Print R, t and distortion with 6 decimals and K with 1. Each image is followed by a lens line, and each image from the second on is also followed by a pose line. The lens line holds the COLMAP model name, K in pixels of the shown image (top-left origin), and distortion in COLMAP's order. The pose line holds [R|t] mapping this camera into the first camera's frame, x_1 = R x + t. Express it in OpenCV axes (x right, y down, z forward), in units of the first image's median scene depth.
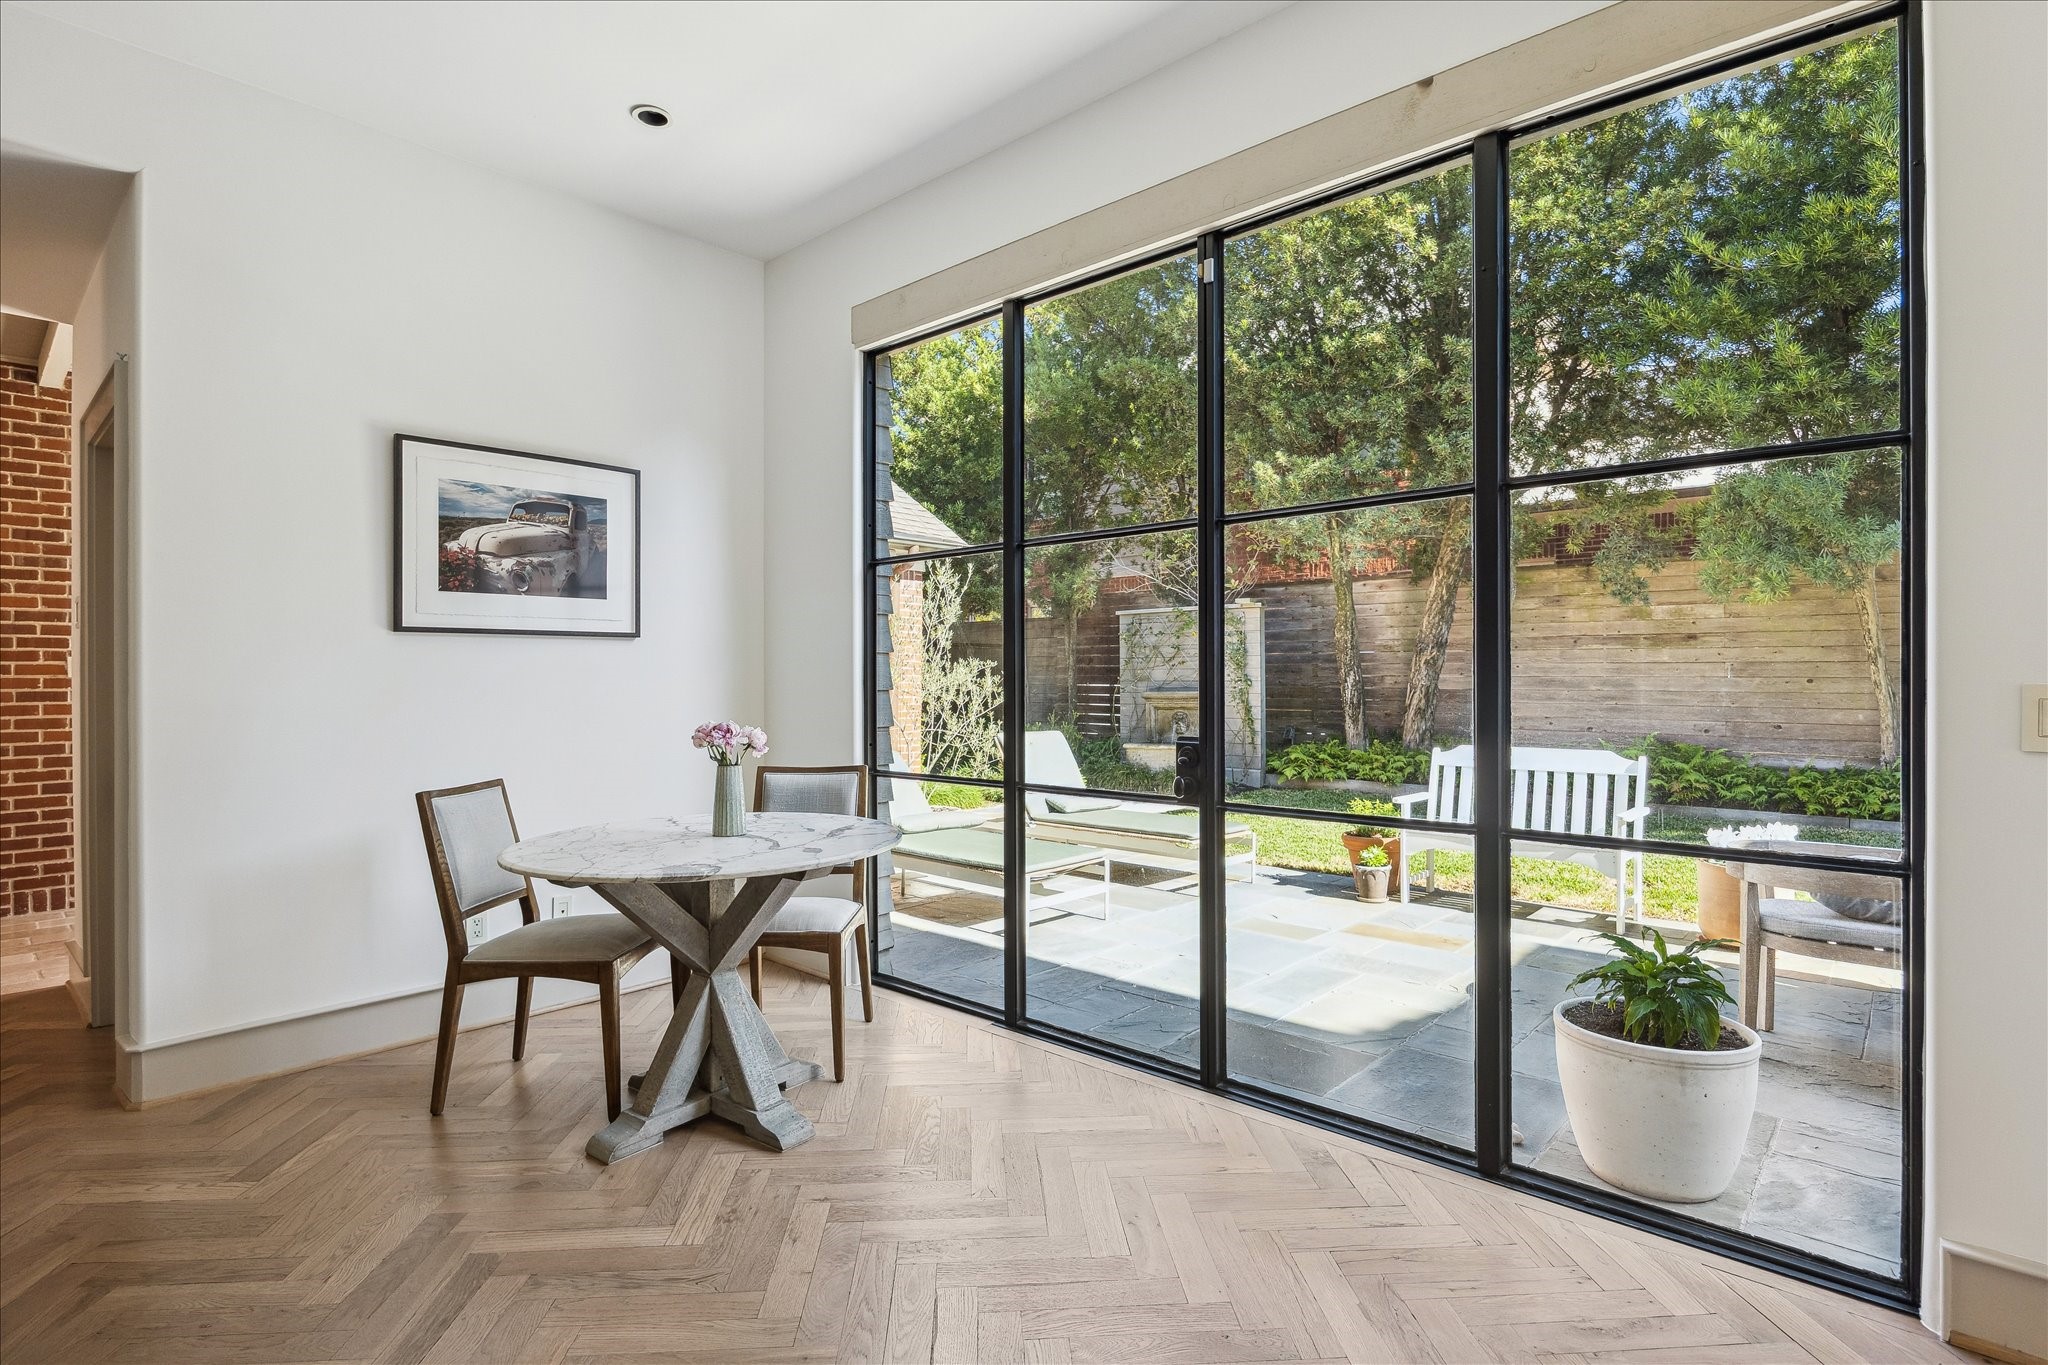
lens RADIAL K [[983.0, 0, 1026.0], [0, 983.0, 675.8], [0, 0, 1]] dist [-0.015559, 0.000026]
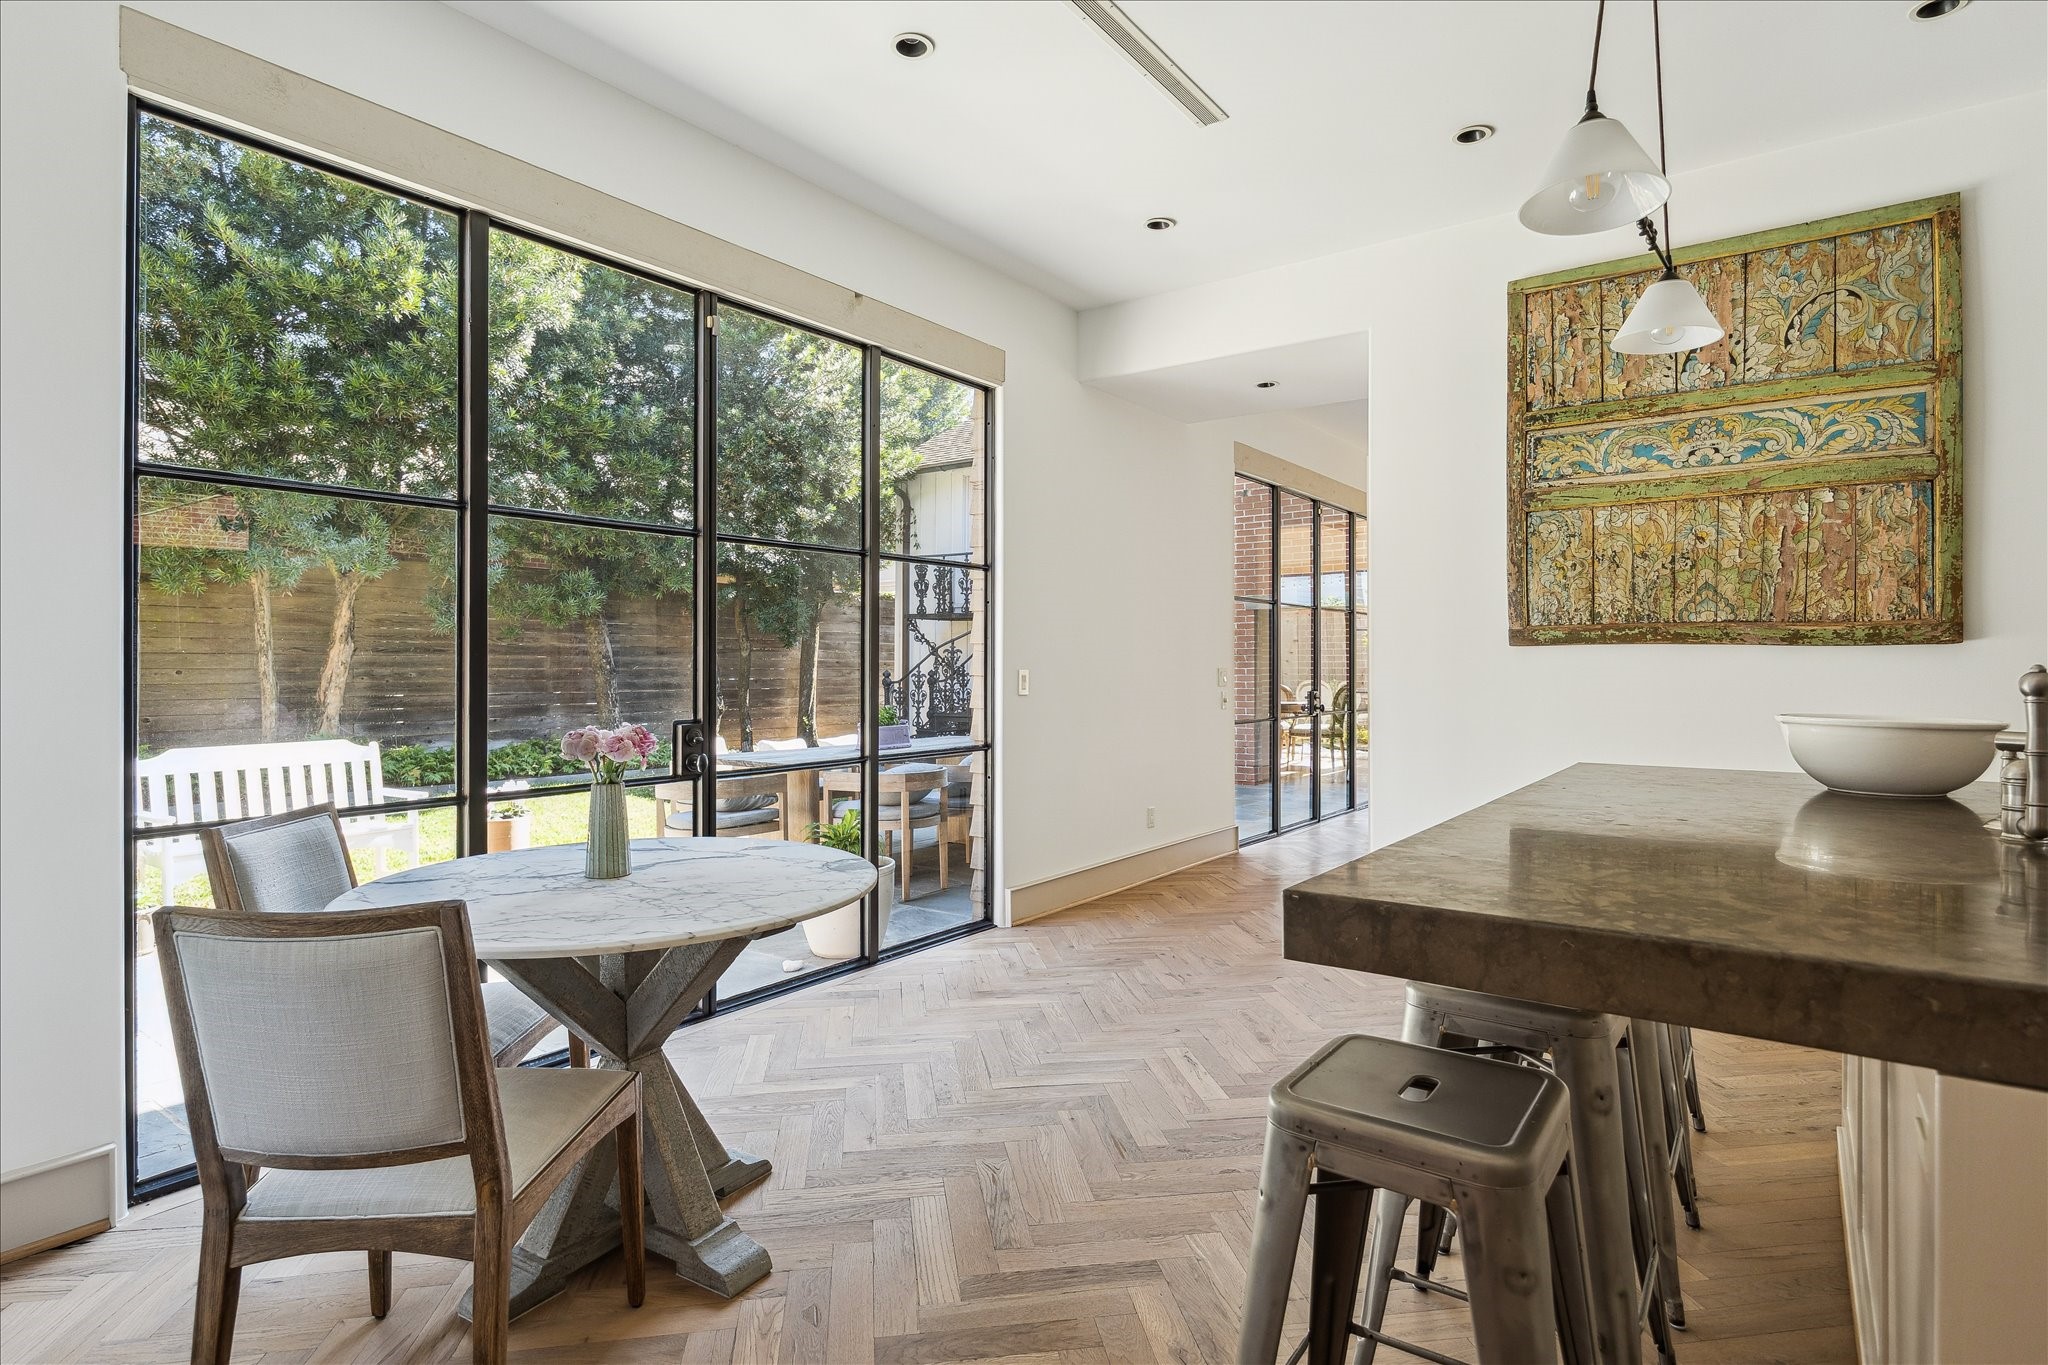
lens RADIAL K [[1042.0, 0, 1025.6], [0, 1042.0, 673.7], [0, 0, 1]] dist [0.006277, 0.000885]
pose [[-0.080320, -0.007120, 0.996744, -1.312875], [0.002062, 0.999971, 0.007309, -0.001127], [-0.996767, 0.002643, -0.080303, 0.861334]]
